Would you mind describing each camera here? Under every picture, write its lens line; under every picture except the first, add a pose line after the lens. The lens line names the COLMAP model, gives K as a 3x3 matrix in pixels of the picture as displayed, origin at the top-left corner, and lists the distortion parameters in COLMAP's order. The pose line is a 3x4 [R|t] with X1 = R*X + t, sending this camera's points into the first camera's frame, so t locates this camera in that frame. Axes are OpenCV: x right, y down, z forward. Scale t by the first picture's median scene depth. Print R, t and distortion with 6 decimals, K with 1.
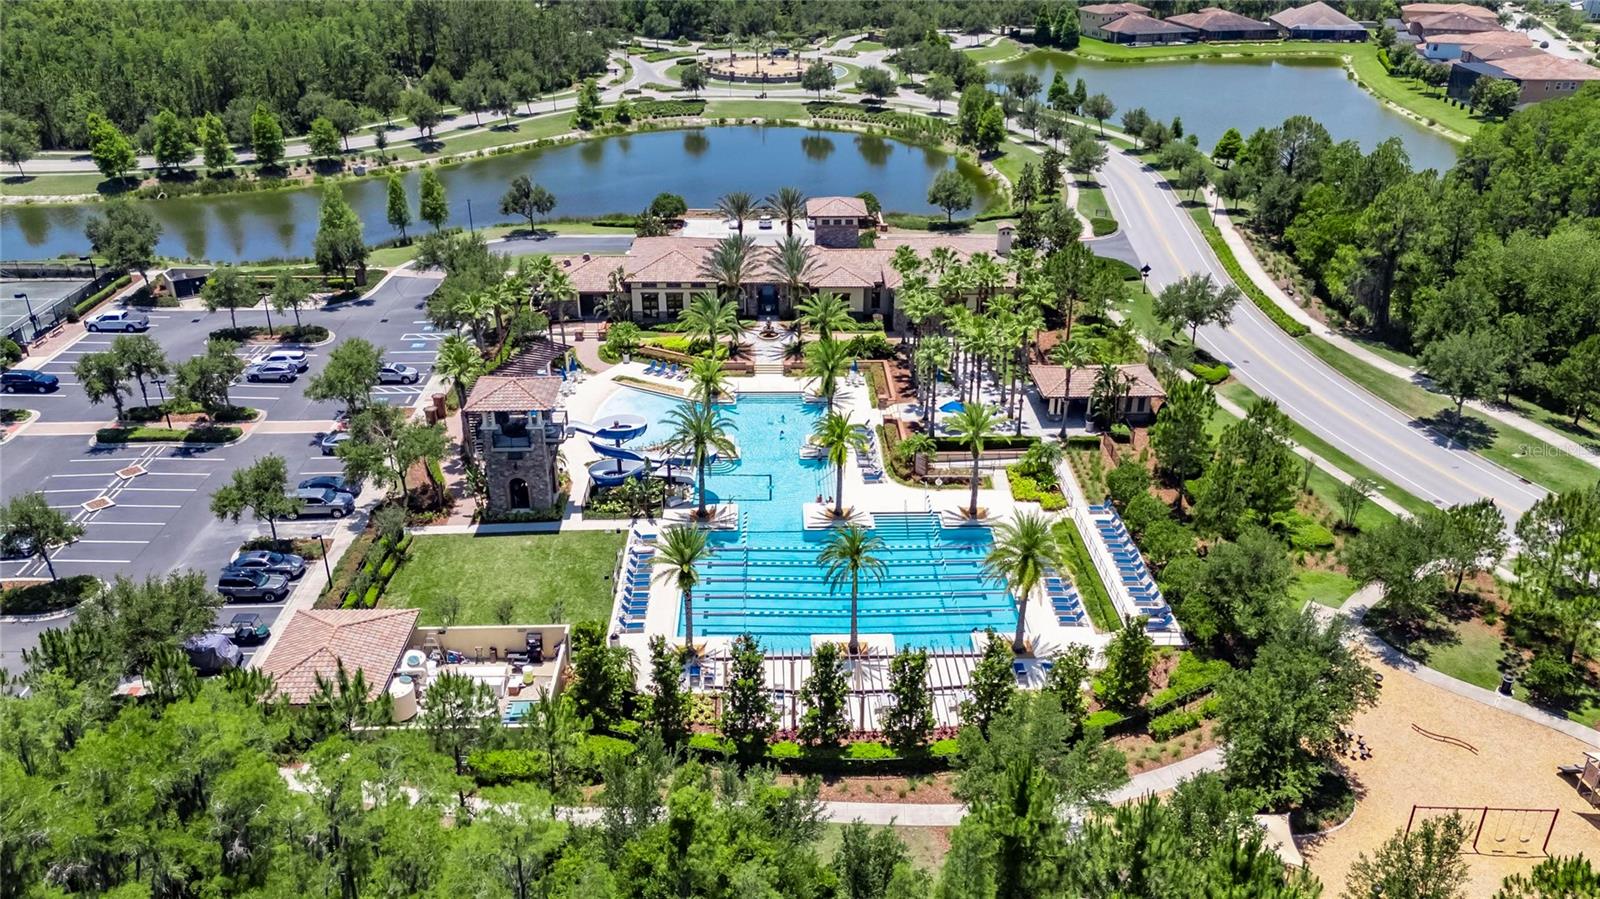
lens RADIAL K [[1183.2, 0, 800.0], [0, 1183.2, 449.5], [0, 0, 1]] dist [0.043548, -0.000270]
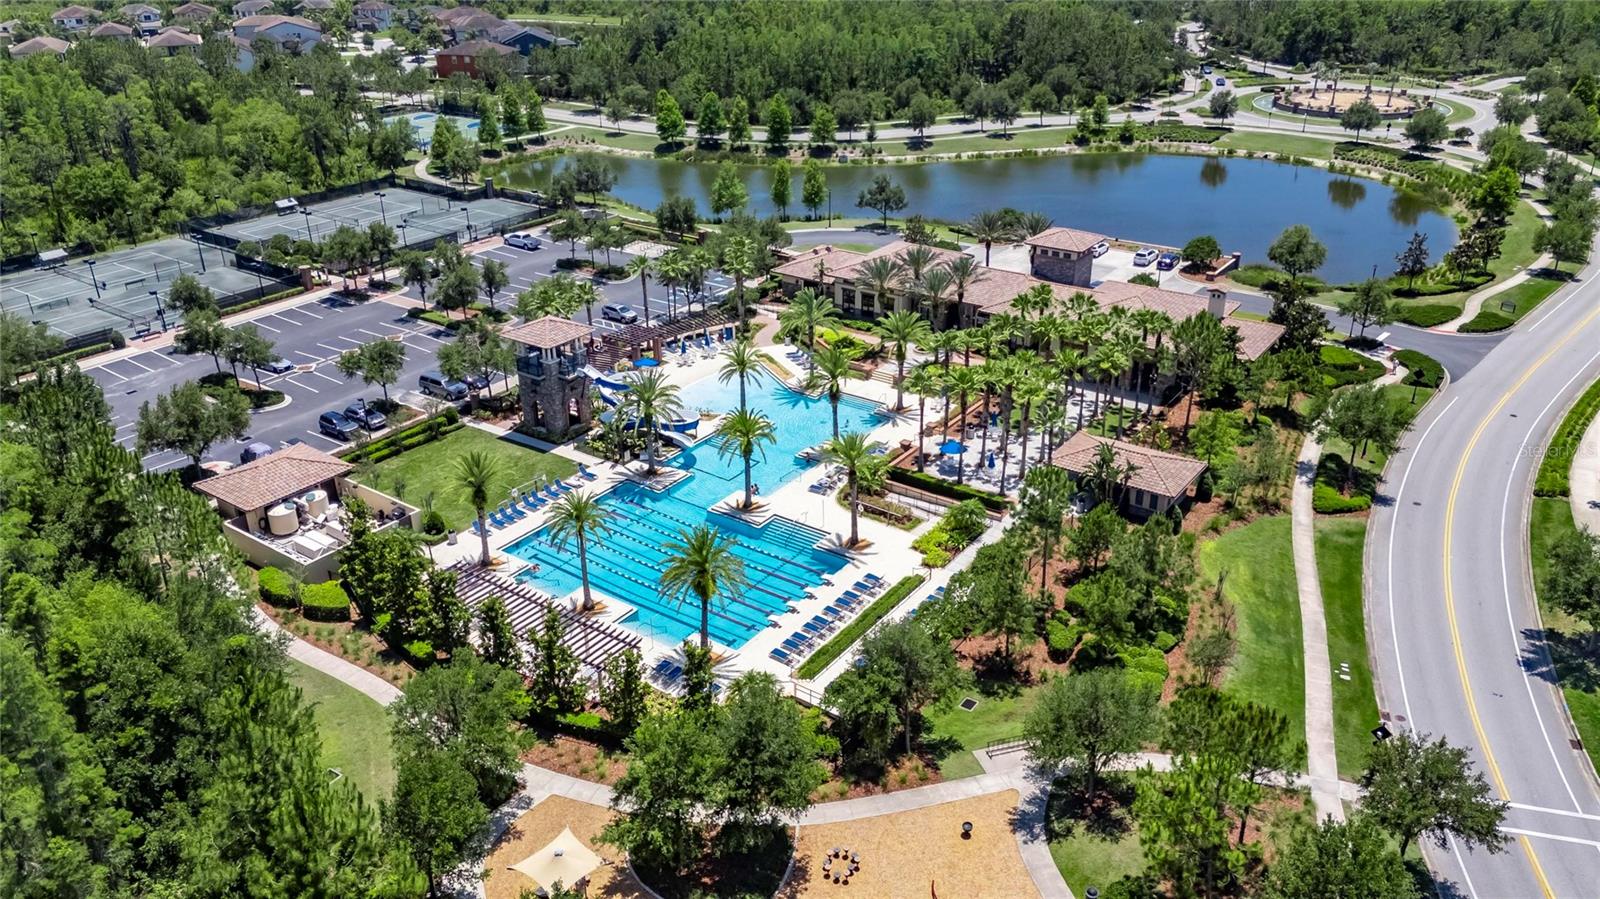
lens RADIAL K [[1183.2, 0, 800.0], [0, 1183.2, 449.5], [0, 0, 1]] dist [0.043548, -0.000270]
pose [[0.793060, 0.250683, -0.555170, 0.463085], [-0.258163, 0.963816, 0.066419, -0.054235], [0.551732, 0.090650, 0.829081, 0.125729]]
